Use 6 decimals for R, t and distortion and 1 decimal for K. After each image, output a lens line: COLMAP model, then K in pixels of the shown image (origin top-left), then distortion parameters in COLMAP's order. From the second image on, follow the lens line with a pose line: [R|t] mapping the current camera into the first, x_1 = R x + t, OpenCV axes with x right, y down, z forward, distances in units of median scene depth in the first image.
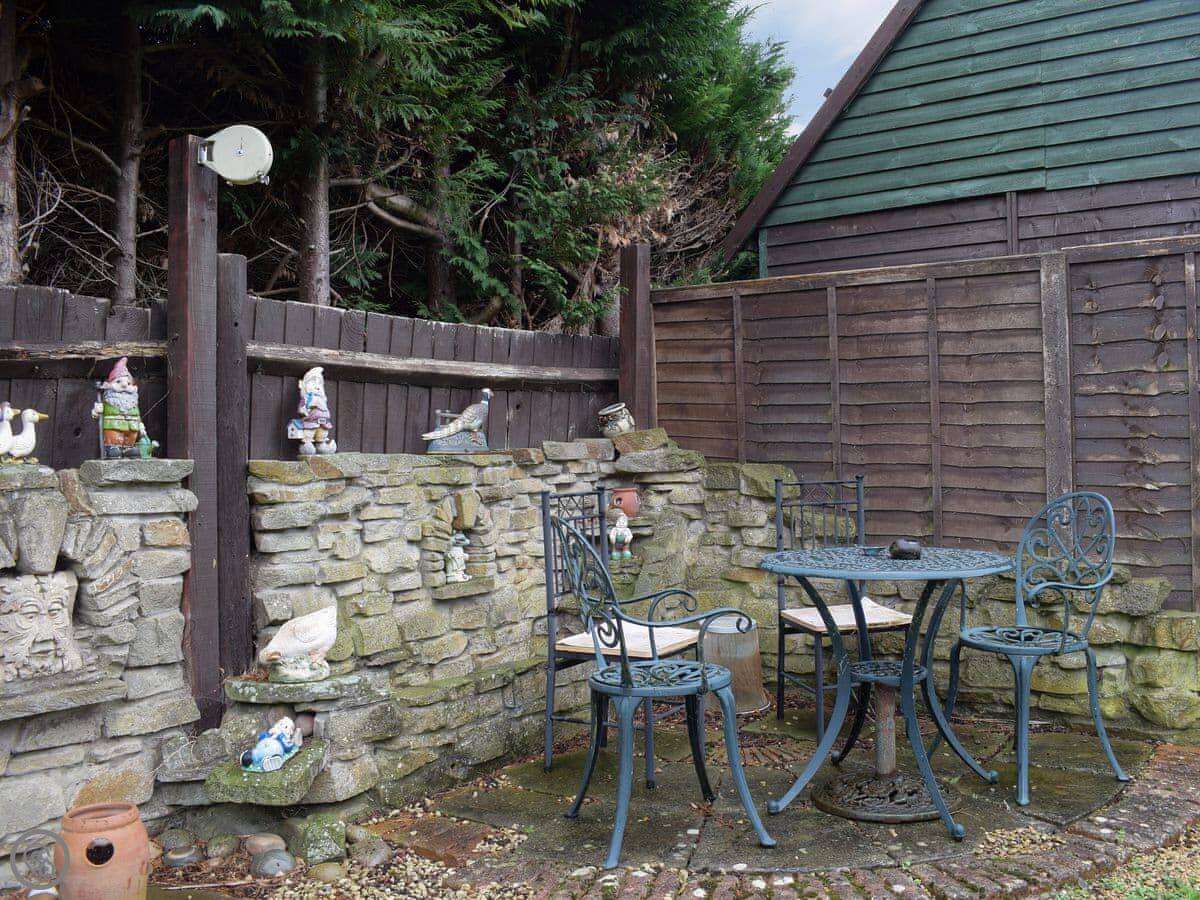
lens RADIAL K [[1053.4, 0, 629.5], [0, 1053.4, 449.1], [0, 0, 1]] dist [-0.091948, 0.010647]
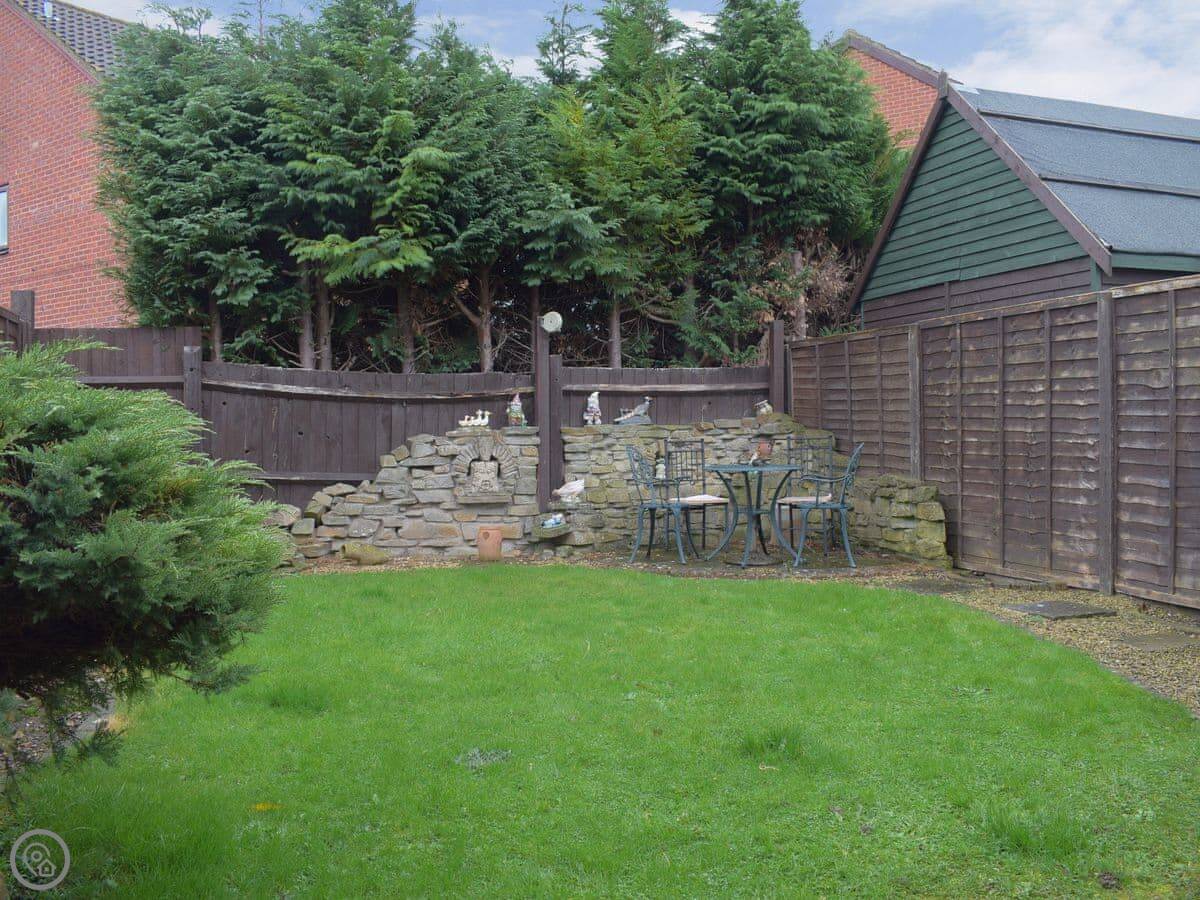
lens RADIAL K [[1053.4, 0, 629.5], [0, 1053.4, 449.1], [0, 0, 1]] dist [-0.091948, 0.010647]
pose [[0.808846, 0.014732, -0.587836, 1.366998], [0.002811, 0.999578, 0.028920, -0.011450], [0.588014, -0.025044, 0.808463, -1.126299]]
